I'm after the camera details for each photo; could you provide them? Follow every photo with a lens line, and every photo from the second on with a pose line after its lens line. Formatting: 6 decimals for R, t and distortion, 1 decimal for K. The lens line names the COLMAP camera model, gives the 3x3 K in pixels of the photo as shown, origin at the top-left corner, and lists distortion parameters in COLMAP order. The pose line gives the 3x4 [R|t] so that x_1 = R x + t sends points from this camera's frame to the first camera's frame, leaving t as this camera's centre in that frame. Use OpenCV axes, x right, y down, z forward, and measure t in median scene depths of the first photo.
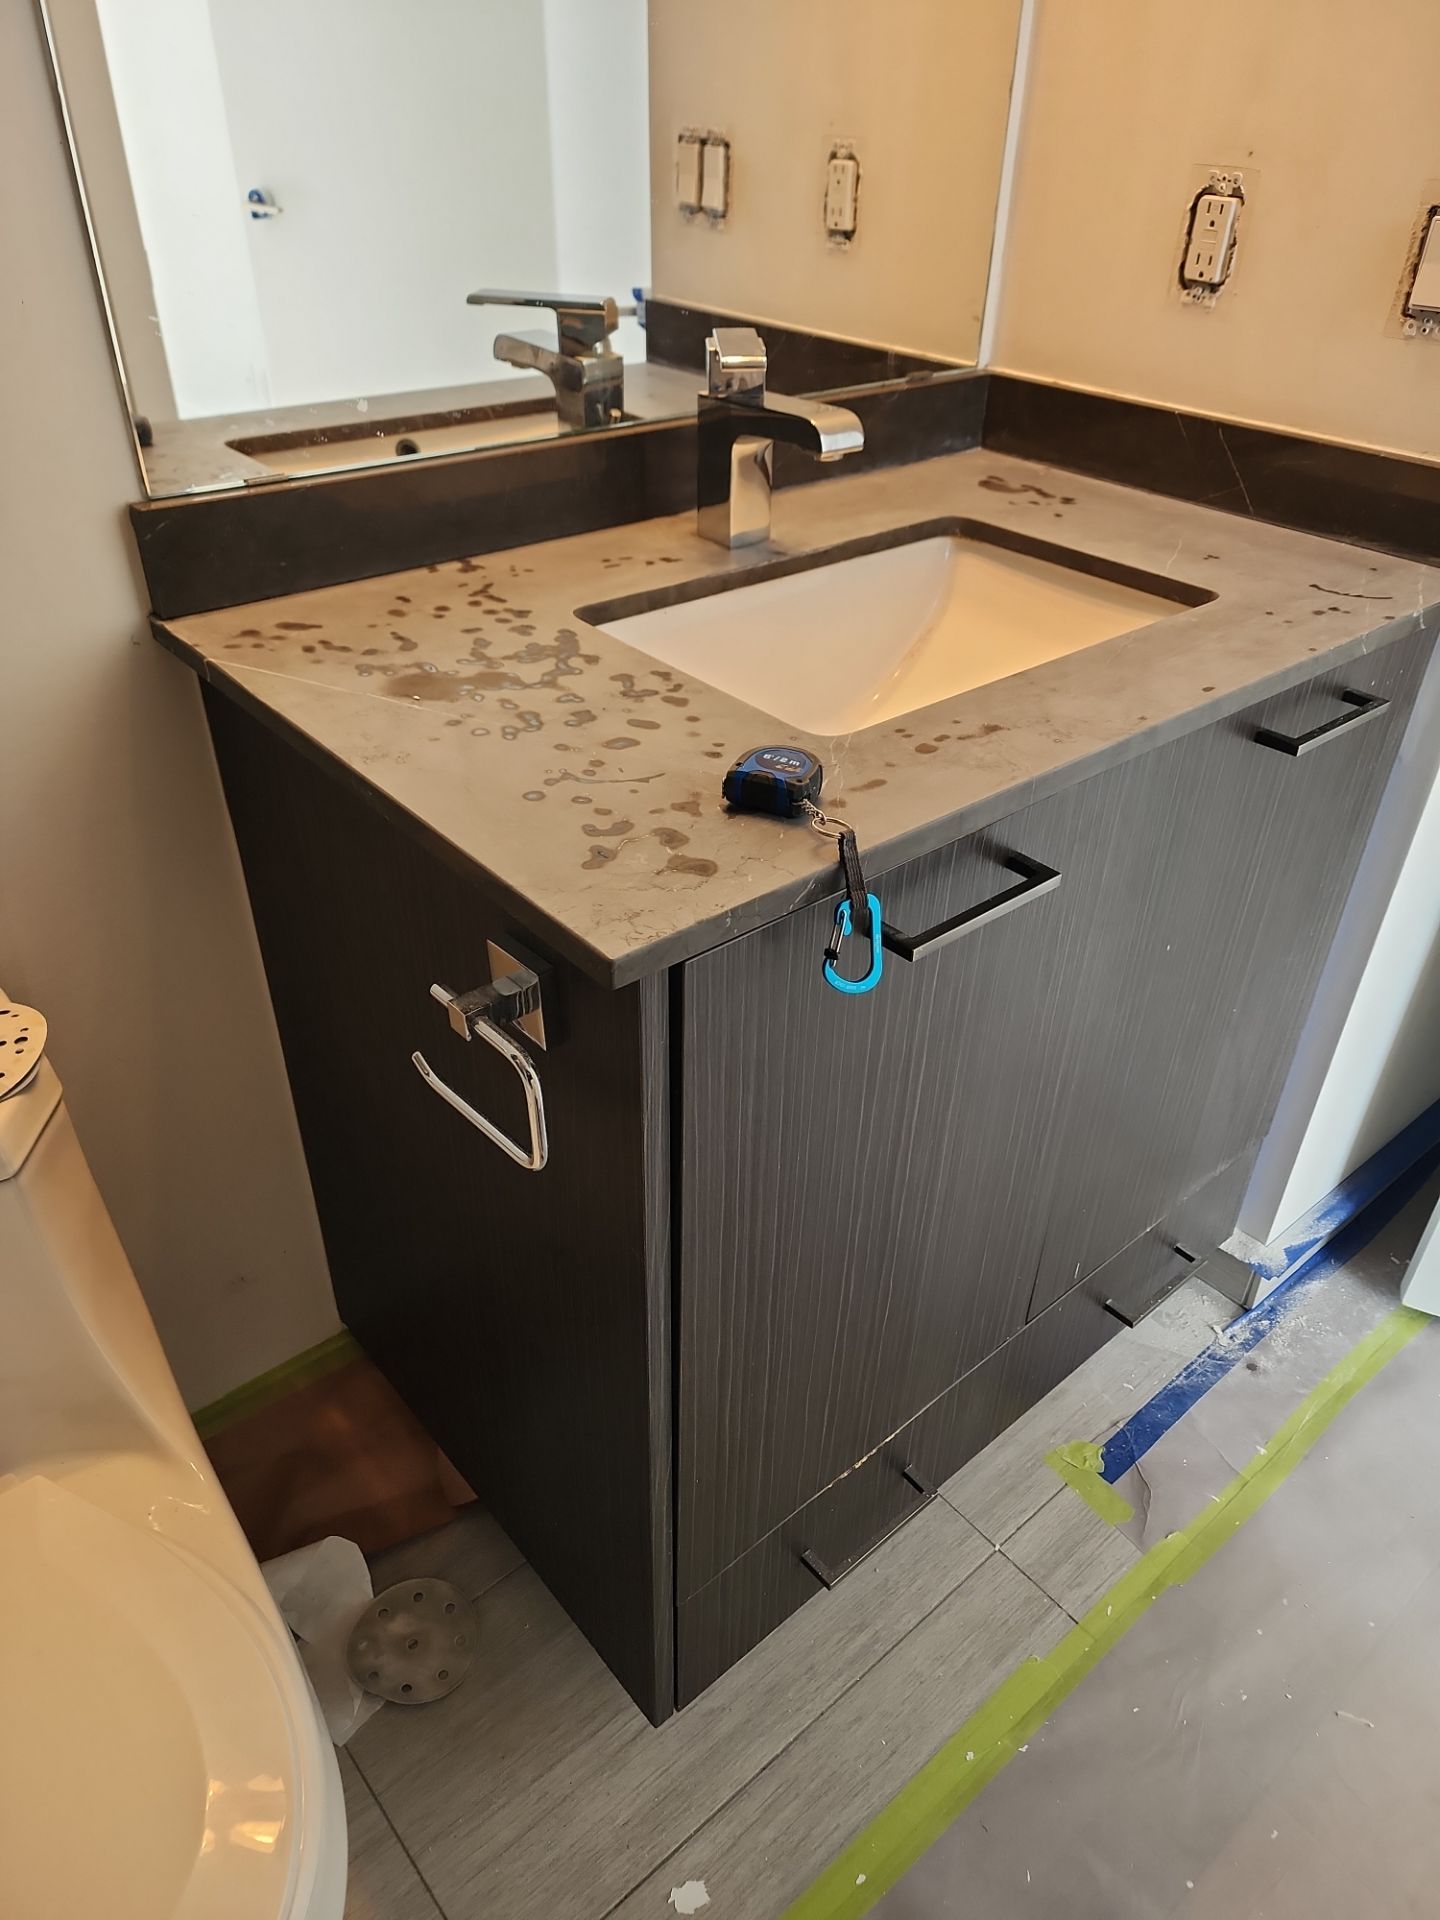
lens RADIAL K [[1311.5, 0, 742.8], [0, 1311.5, 958.1], [0, 0, 1]] dist [0.076688, -0.088244]
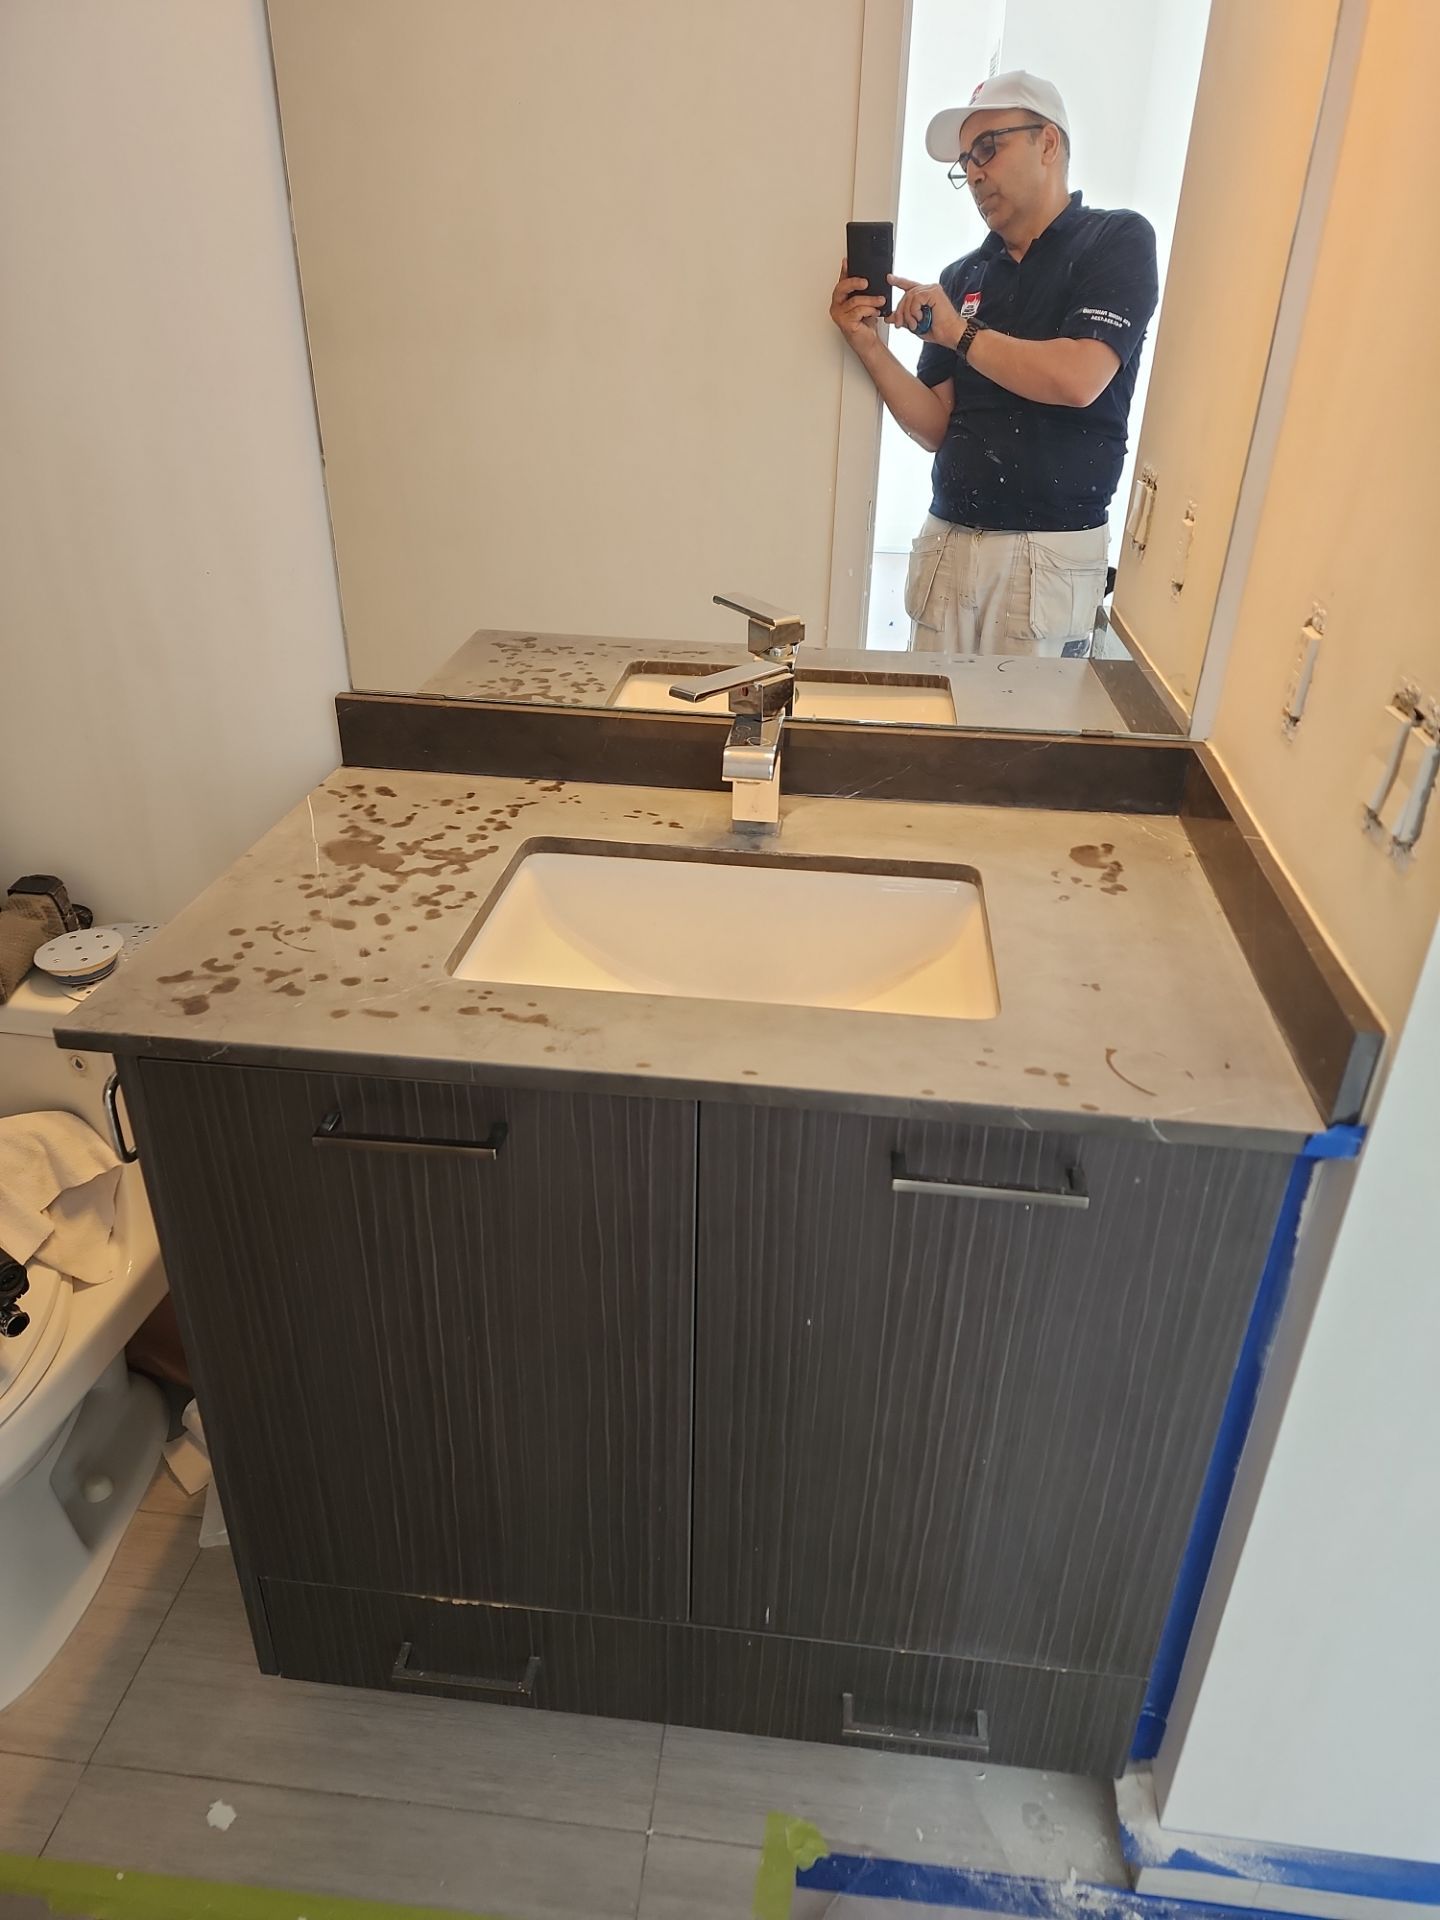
lens RADIAL K [[1294.7, 0, 744.1], [0, 1294.7, 960.1], [0, 0, 1]] dist [0.061963, -0.057484]
pose [[0.679879, 0.342327, -0.648519, 0.795025], [-0.417694, 0.907652, 0.041221, -0.264096], [0.602741, 0.242857, 0.760082, 0.167956]]
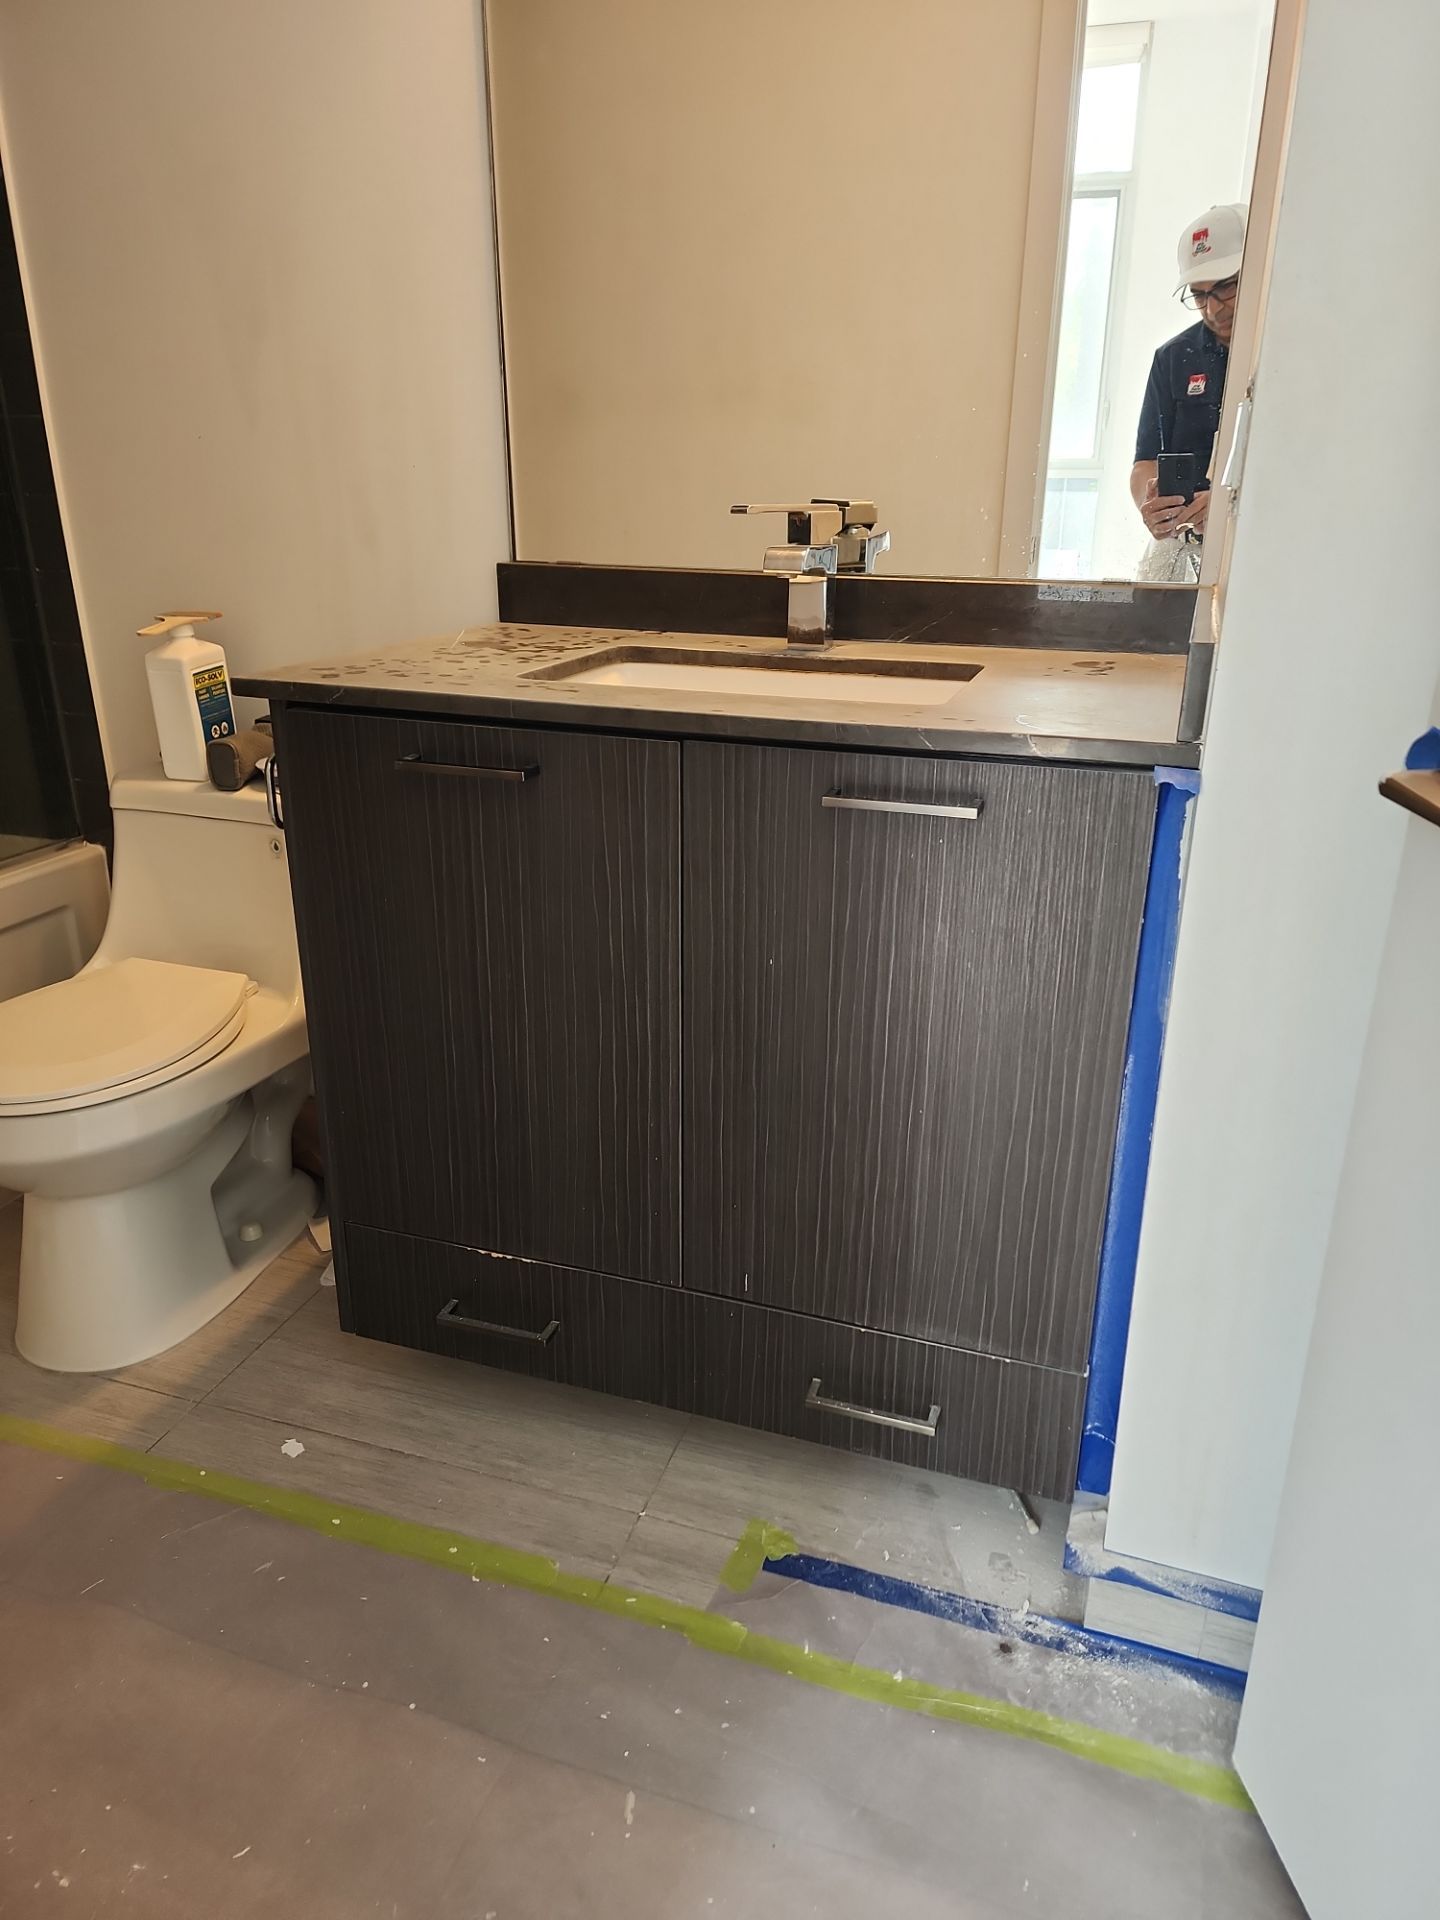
lens RADIAL K [[1311.5, 0, 742.8], [0, 1311.5, 958.1], [0, 0, 1]] dist [0.076688, -0.088244]
pose [[0.509862, 0.278344, -0.813981, 1.216796], [-0.480061, 0.877235, -0.000727, 0.000680], [0.713851, 0.391131, 0.580890, 0.293448]]
